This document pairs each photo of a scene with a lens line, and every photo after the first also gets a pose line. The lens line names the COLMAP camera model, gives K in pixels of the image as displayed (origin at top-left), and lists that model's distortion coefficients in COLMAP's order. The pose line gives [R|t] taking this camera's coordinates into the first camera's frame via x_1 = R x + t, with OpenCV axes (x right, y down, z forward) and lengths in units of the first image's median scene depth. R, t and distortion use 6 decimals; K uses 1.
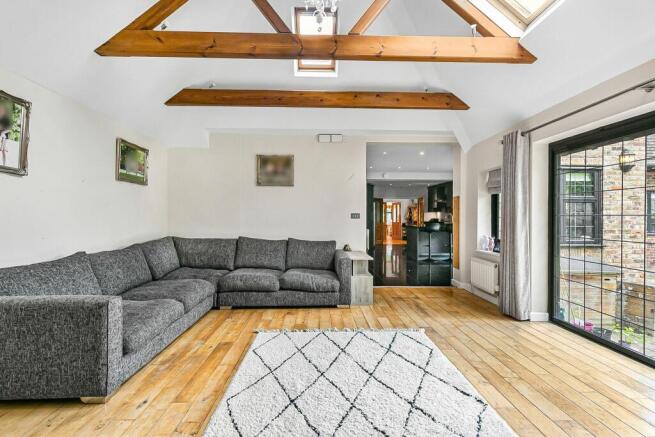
lens RADIAL K [[294.2, 0, 327.5], [0, 294.2, 218.5], [0, 0, 1]] dist [-0.002738, -0.000596]
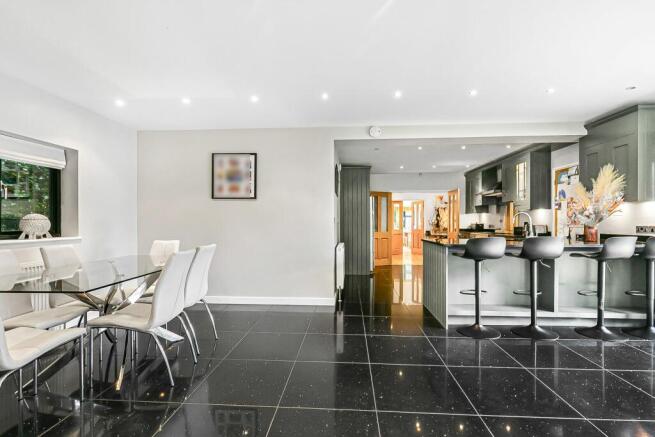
lens RADIAL K [[294.2, 0, 327.5], [0, 294.2, 218.5], [0, 0, 1]] dist [-0.002738, -0.000596]
pose [[0.995179, -0.004838, -0.097957, 0.112051], [0.002740, 0.999764, -0.021543, 0.001880], [0.098038, 0.021170, 0.994957, 0.352656]]
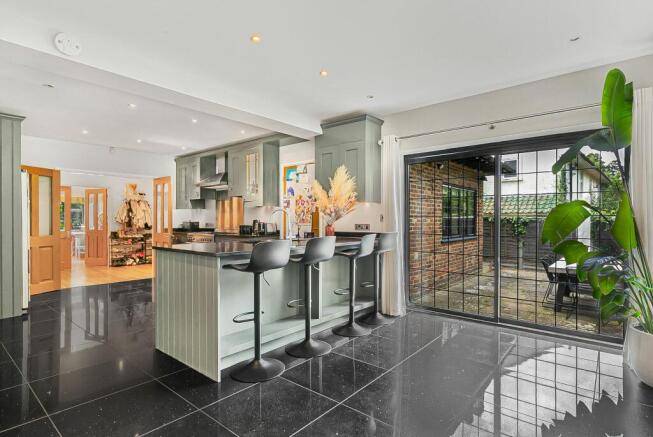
lens RADIAL K [[343.3, 0, 326.5], [0, 343.3, 218.5], [0, 0, 1]] dist [0.001238, 0.000068]
pose [[0.668929, 0.001552, 0.743325, 0.085758], [0.006740, 0.999944, -0.008154, 0.000999], [-0.743296, 0.010464, 0.668881, 0.433796]]
